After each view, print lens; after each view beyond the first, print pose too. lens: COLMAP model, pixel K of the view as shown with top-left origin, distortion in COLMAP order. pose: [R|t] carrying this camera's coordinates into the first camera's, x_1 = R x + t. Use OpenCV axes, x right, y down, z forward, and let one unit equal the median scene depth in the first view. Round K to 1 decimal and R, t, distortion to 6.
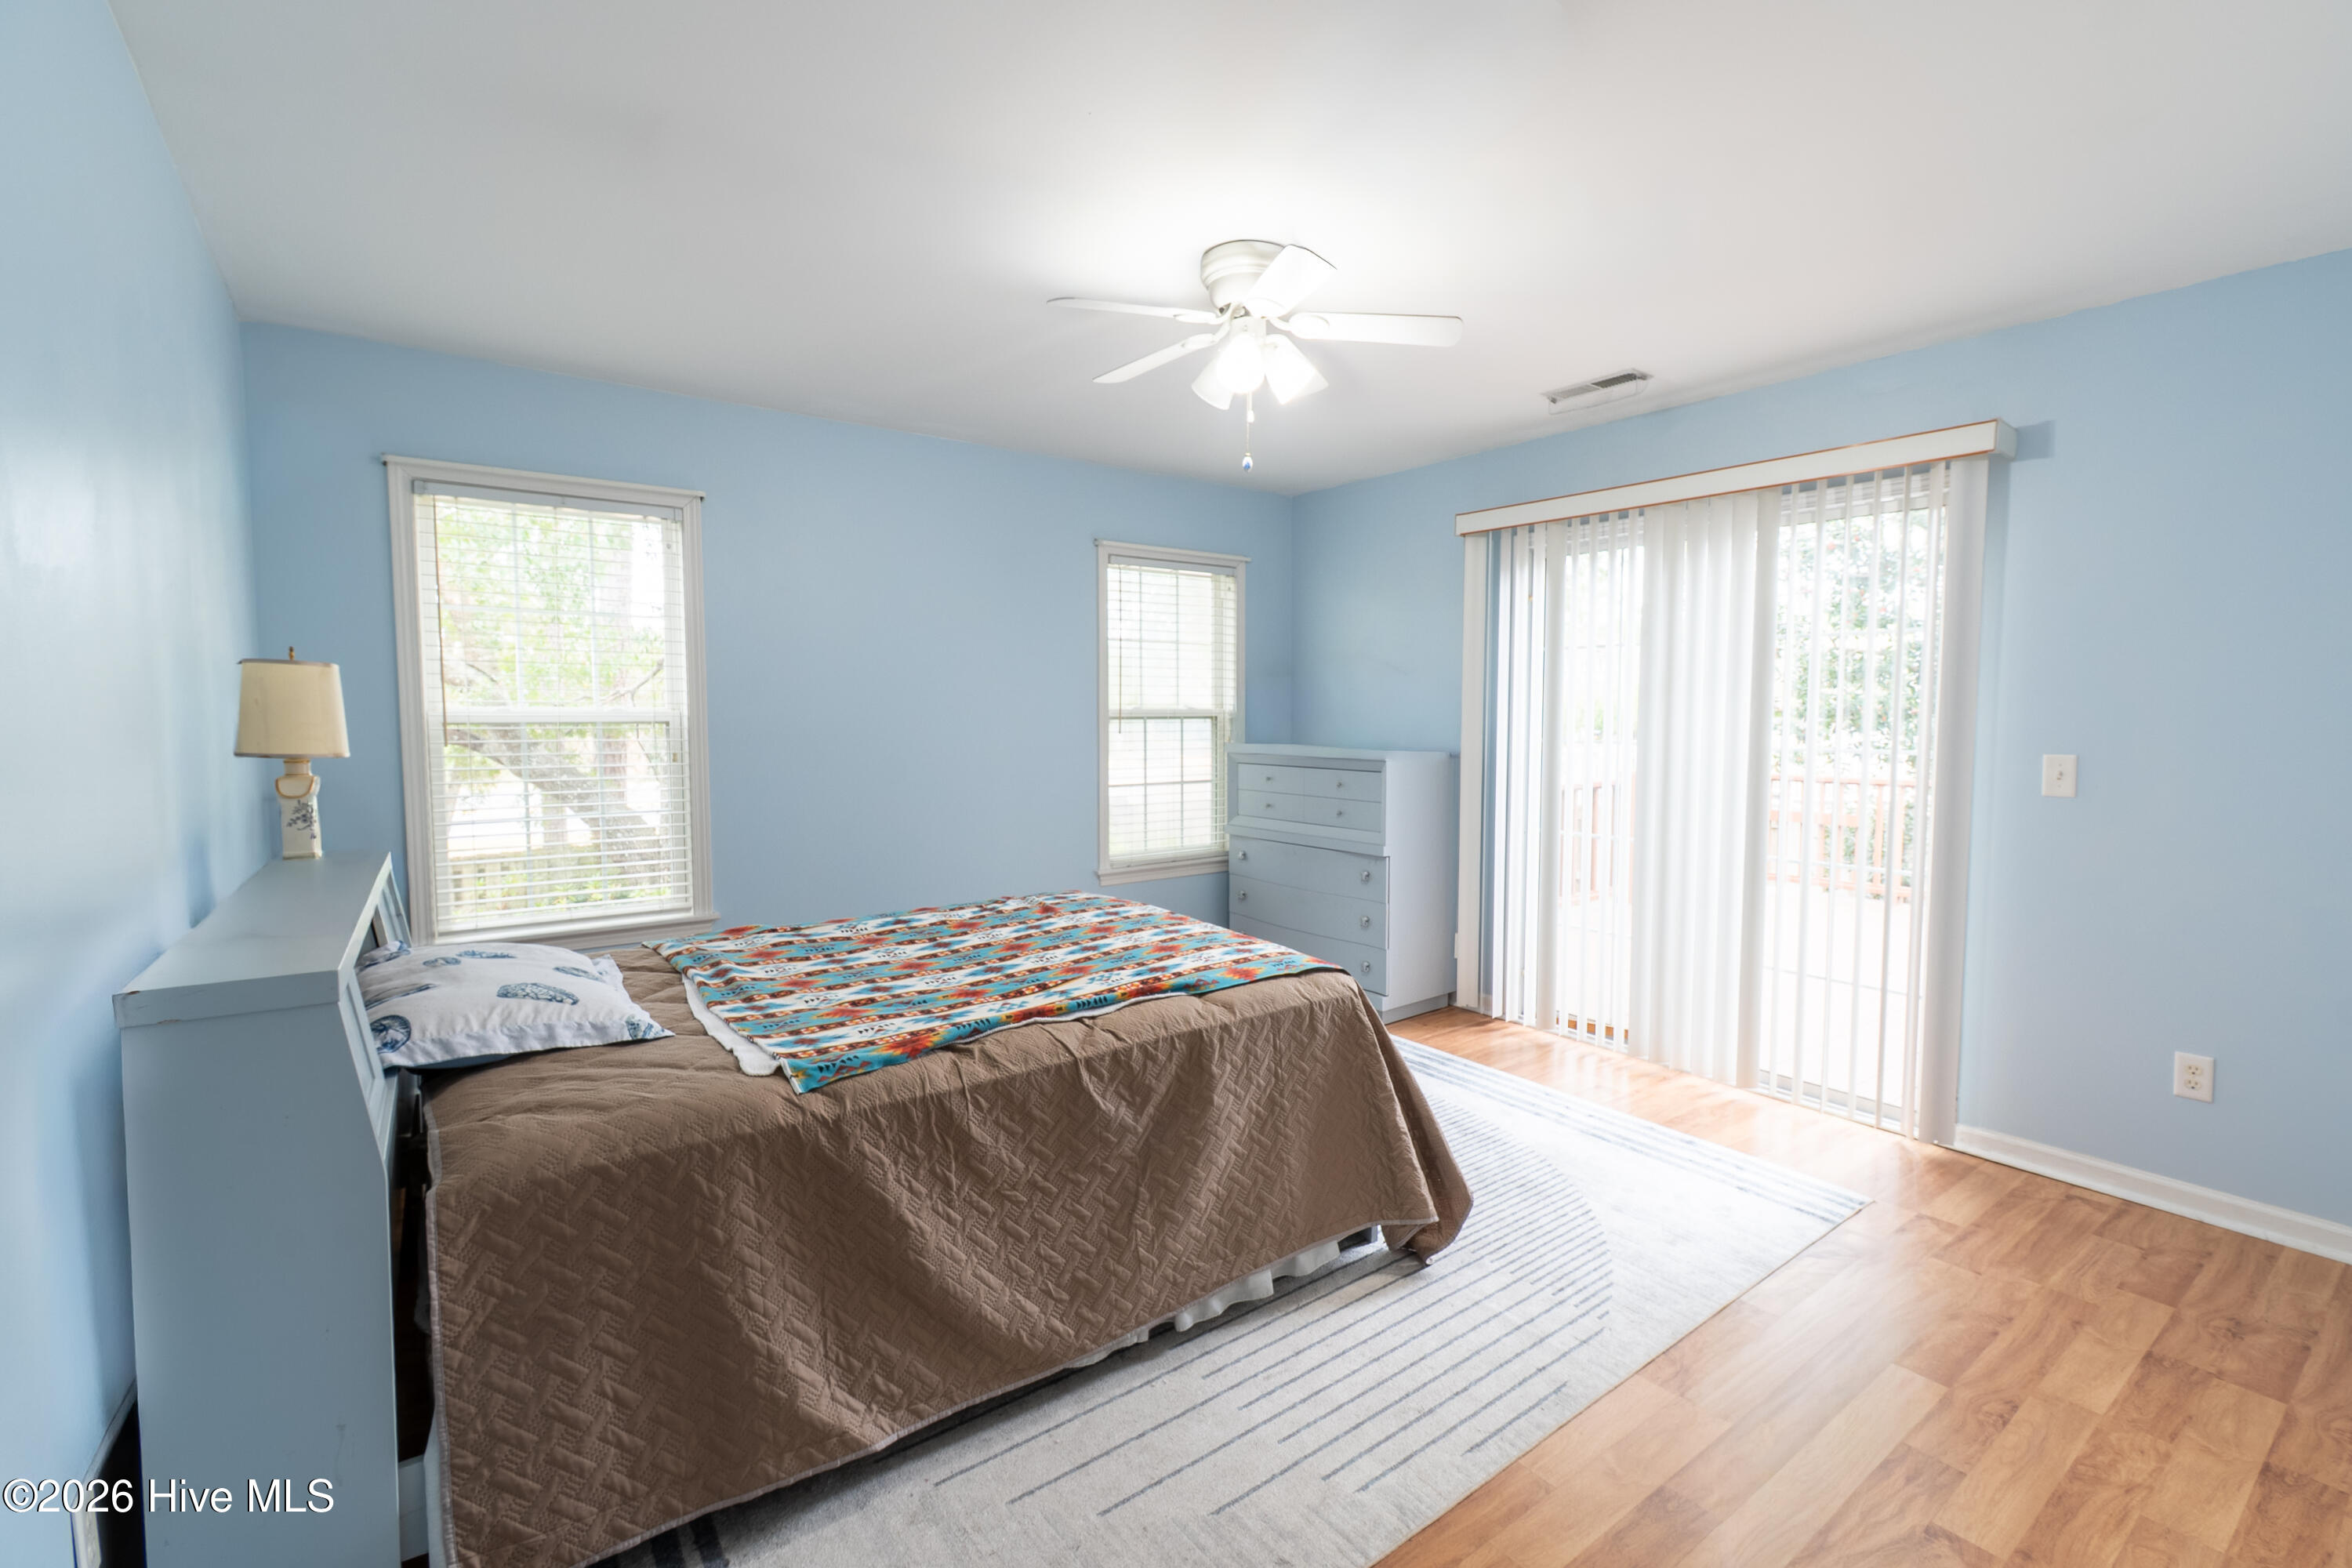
lens RADIAL K [[1025.2, 0, 1177.4], [0, 1025.2, 775.7], [0, 0, 1]] dist [0.016400, -0.009571]
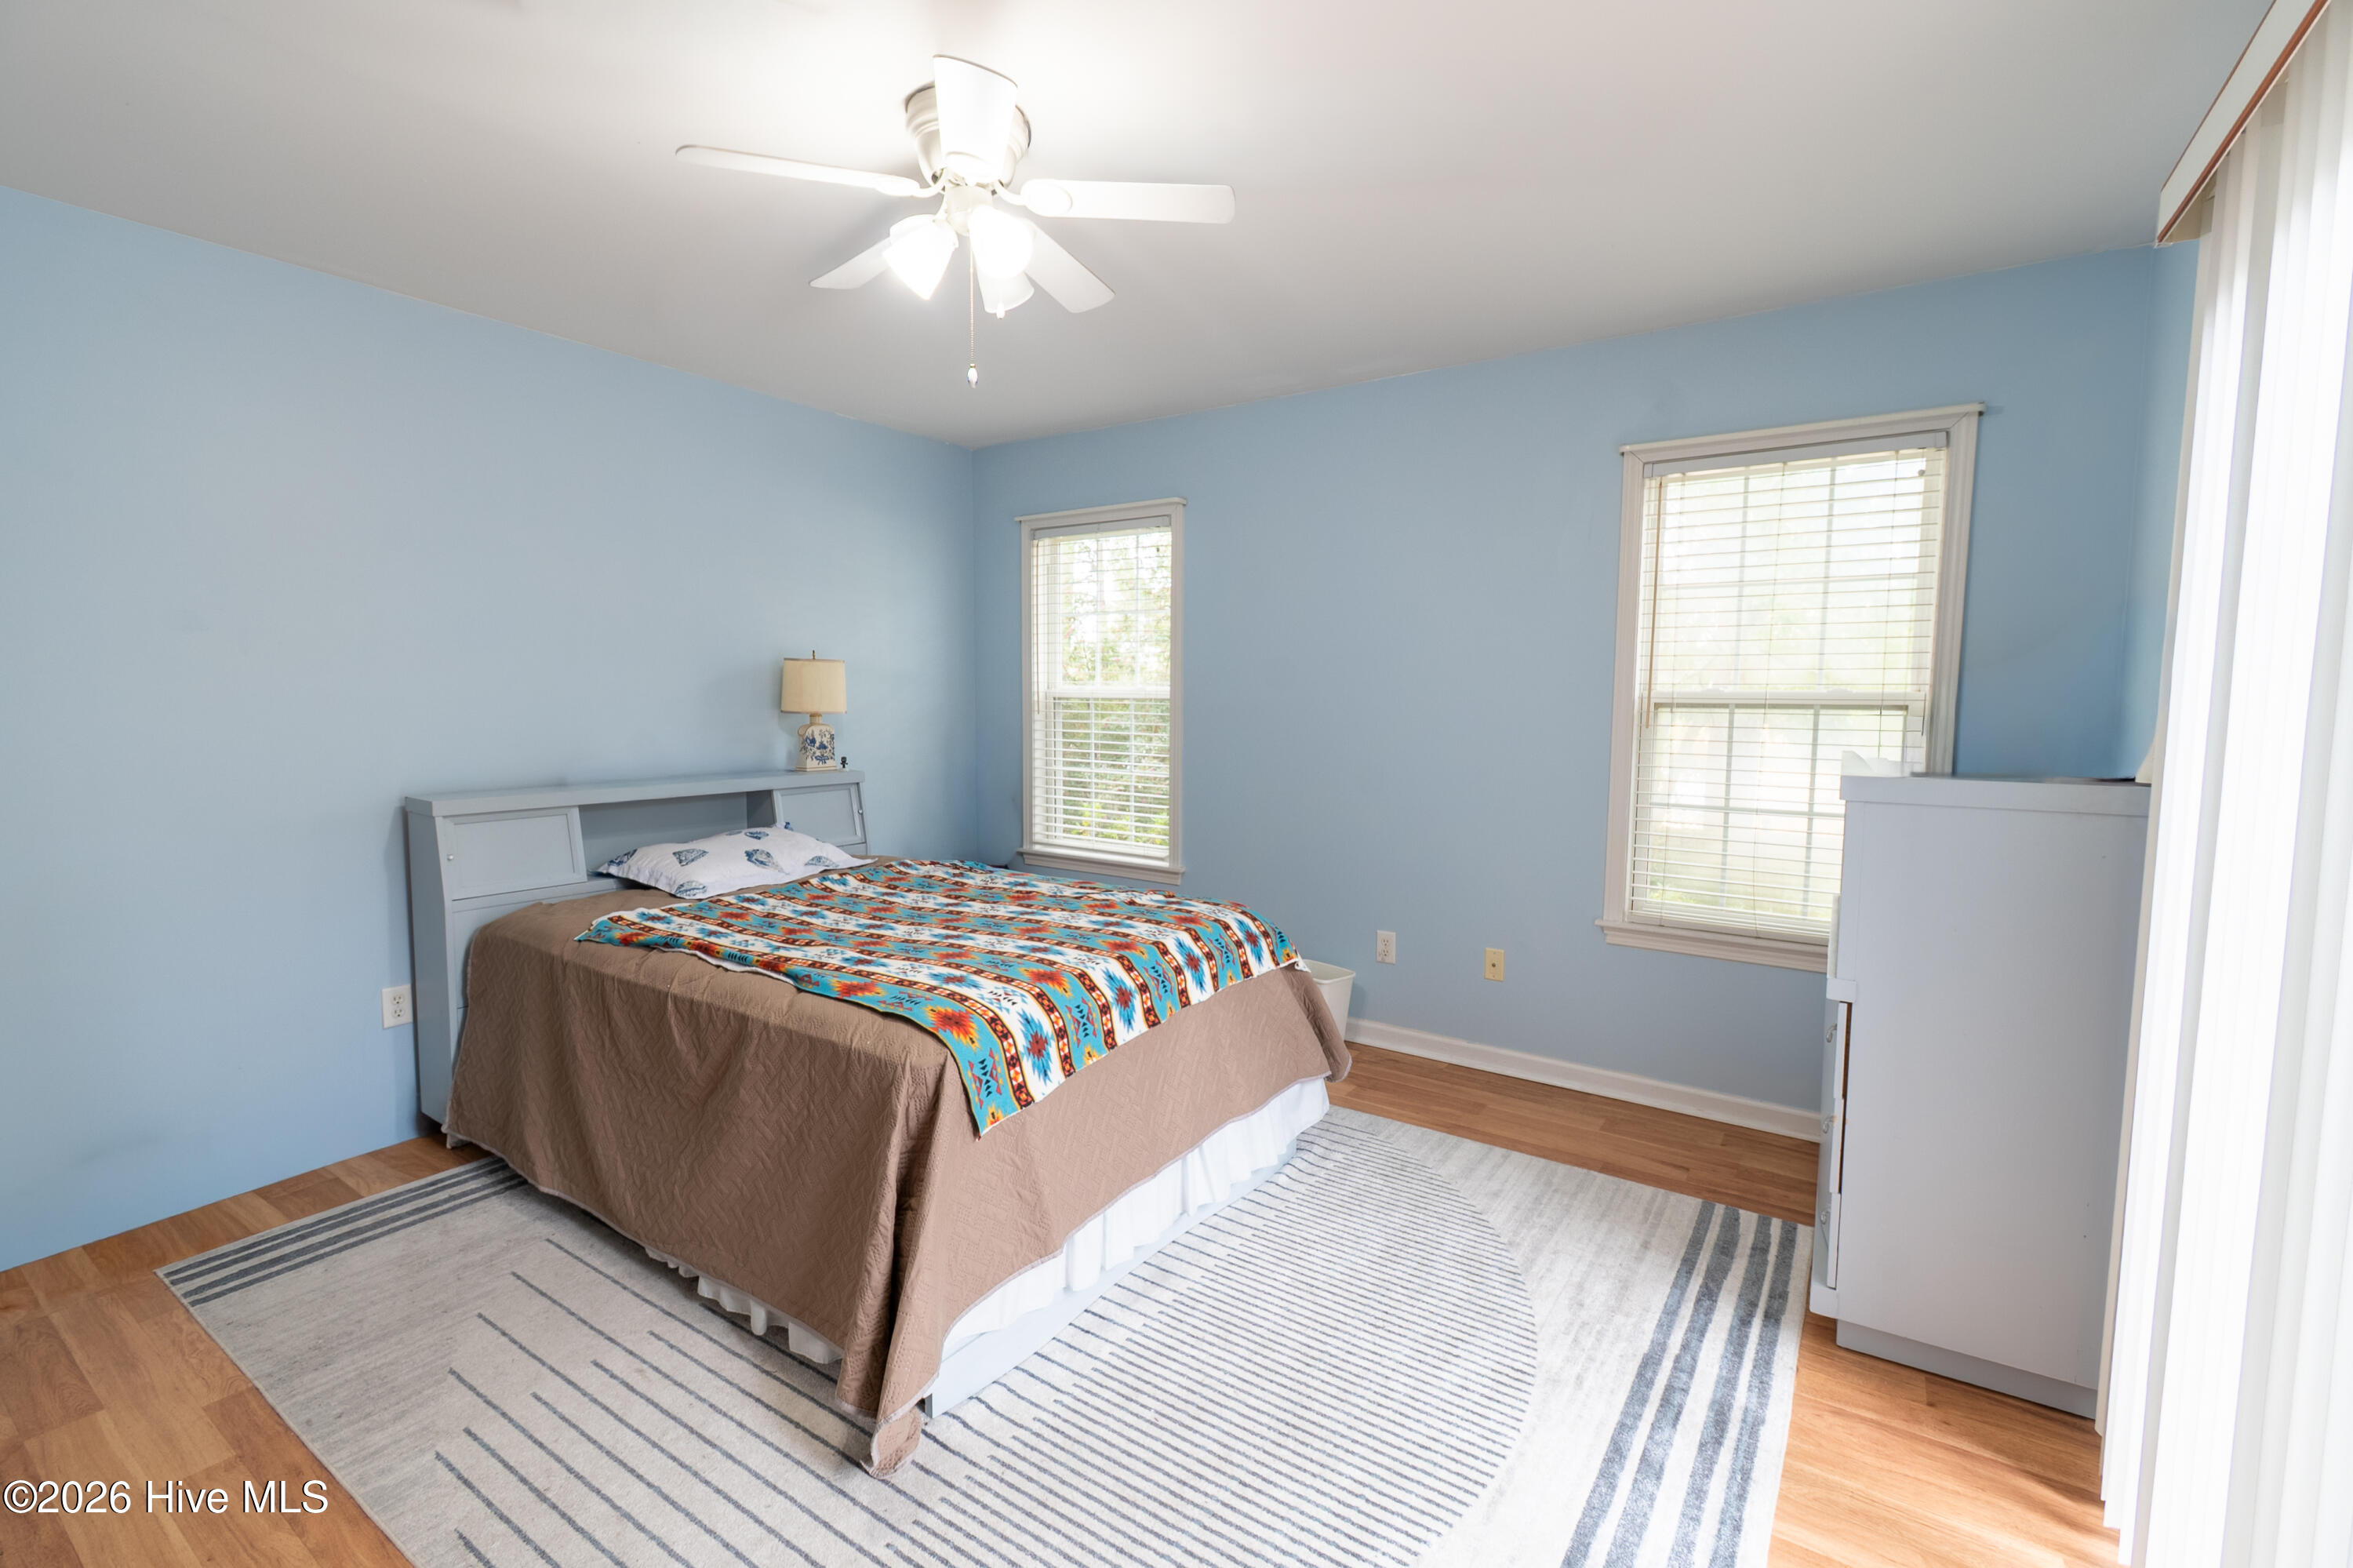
lens RADIAL K [[1025.6, 0, 1177.9], [0, 1025.6, 775.7], [0, 0, 1]] dist [0.016400, -0.009571]
pose [[0.331244, 0.081410, -0.940026, 0.899730], [-0.069274, 0.995680, 0.061819, -0.056388], [0.940999, 0.044643, 0.335453, 0.898548]]
